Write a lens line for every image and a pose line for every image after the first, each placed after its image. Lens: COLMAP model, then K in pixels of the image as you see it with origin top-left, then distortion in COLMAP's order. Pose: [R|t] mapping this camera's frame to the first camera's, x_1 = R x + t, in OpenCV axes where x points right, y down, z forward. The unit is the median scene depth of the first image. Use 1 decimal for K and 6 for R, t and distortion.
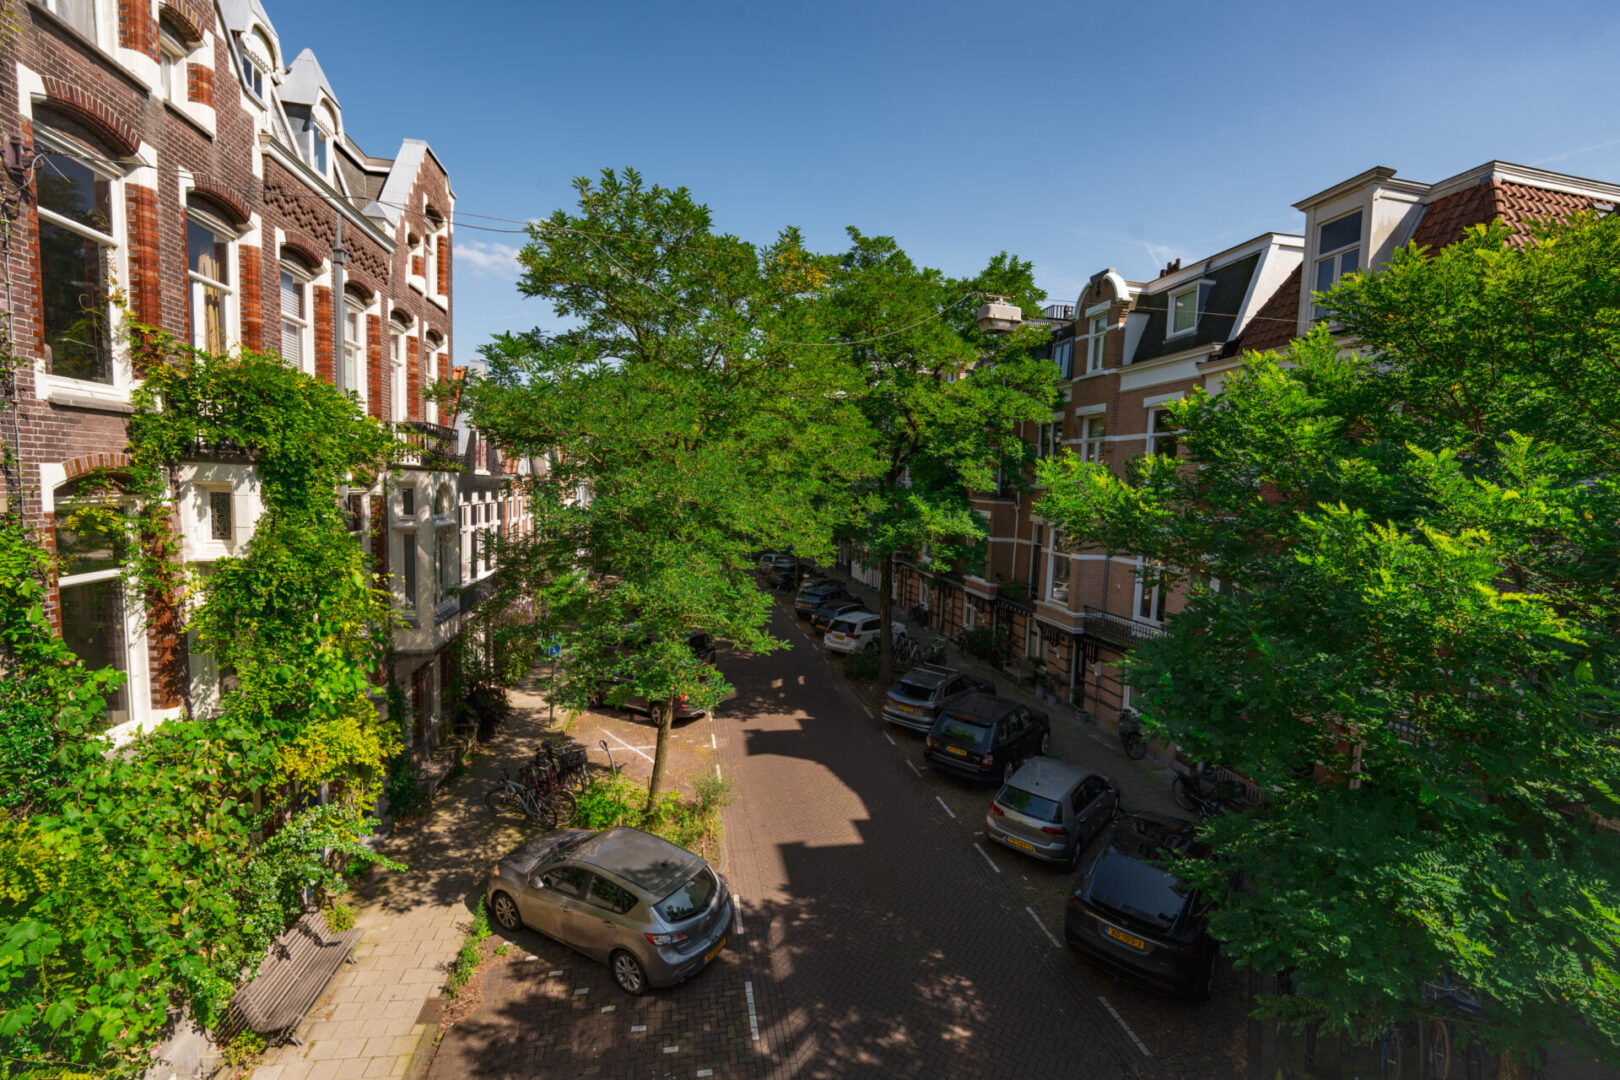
lens RADIAL K [[659.7, 0, 810.0], [0, 659.7, 540.0], [0, 0, 1]] dist [-0.018222, 0.000256]
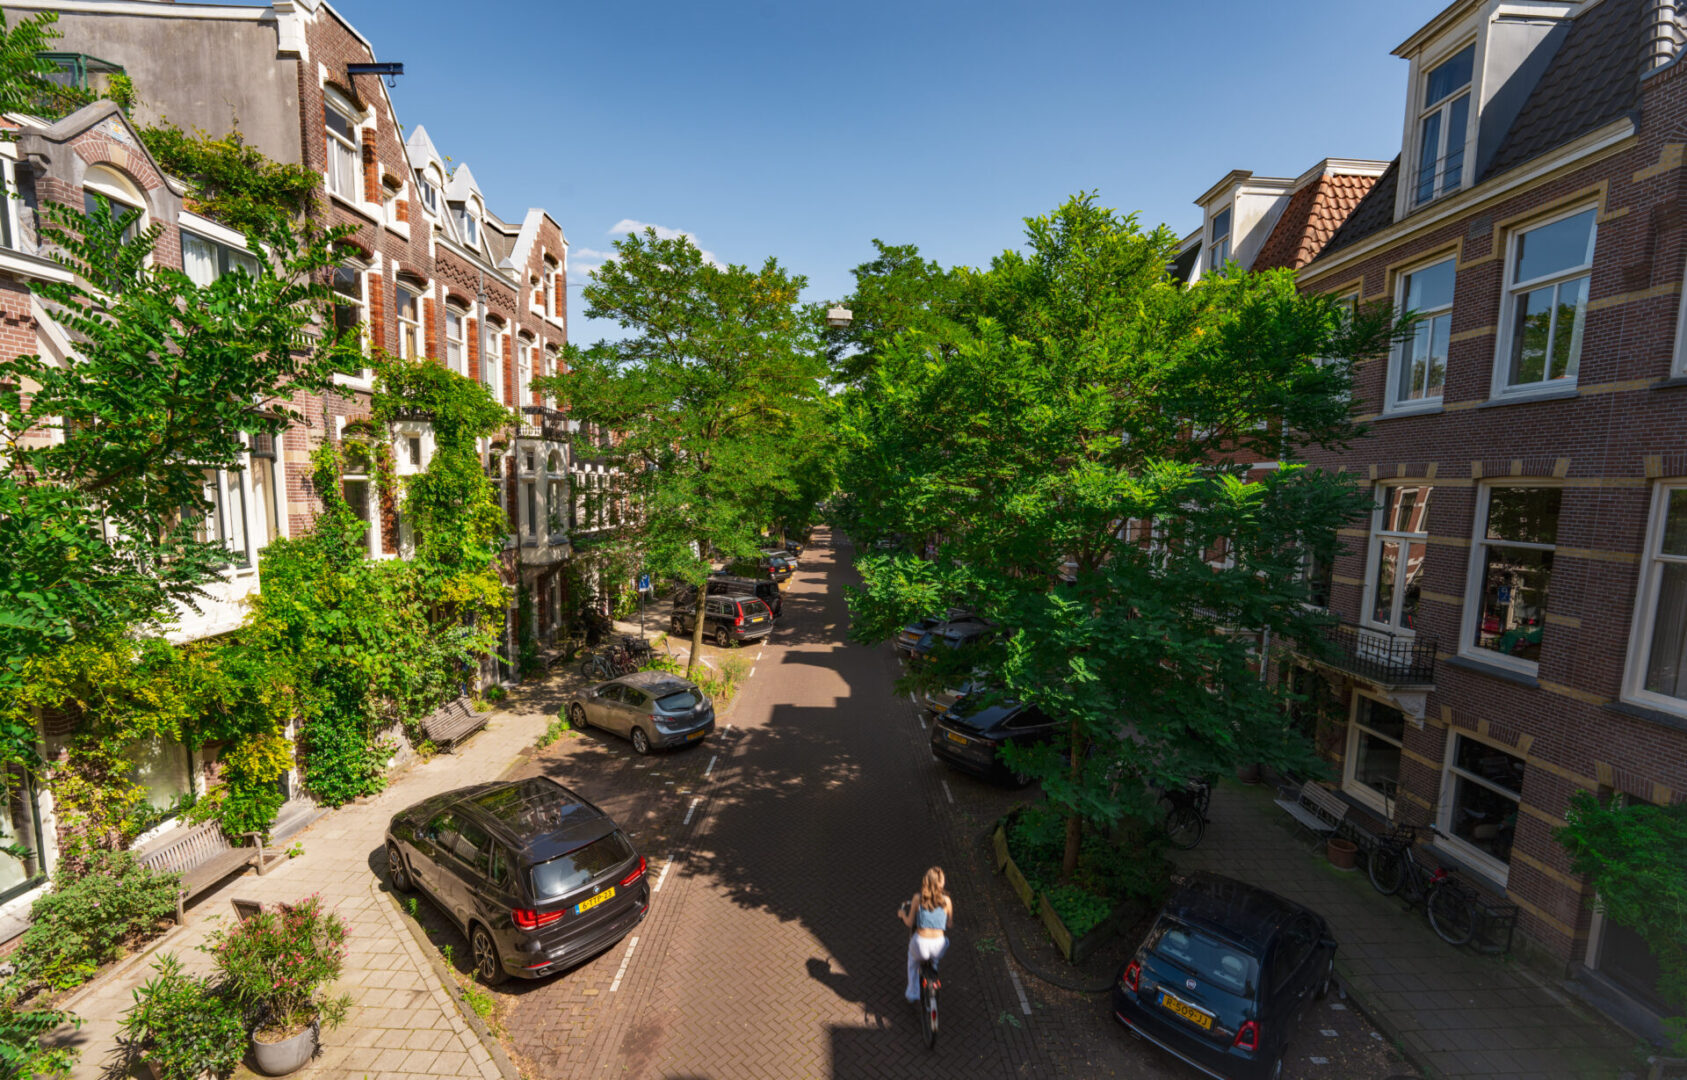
lens RADIAL K [[676.6, 0, 845.3], [0, 676.6, 561.1], [0, 0, 1]] dist [-0.026804, -0.000203]
pose [[0.984287, 0.006736, -0.176450, 0.535942], [-0.002535, 0.999708, 0.024024, 0.195857], [0.176560, -0.023199, 0.984016, -0.555868]]
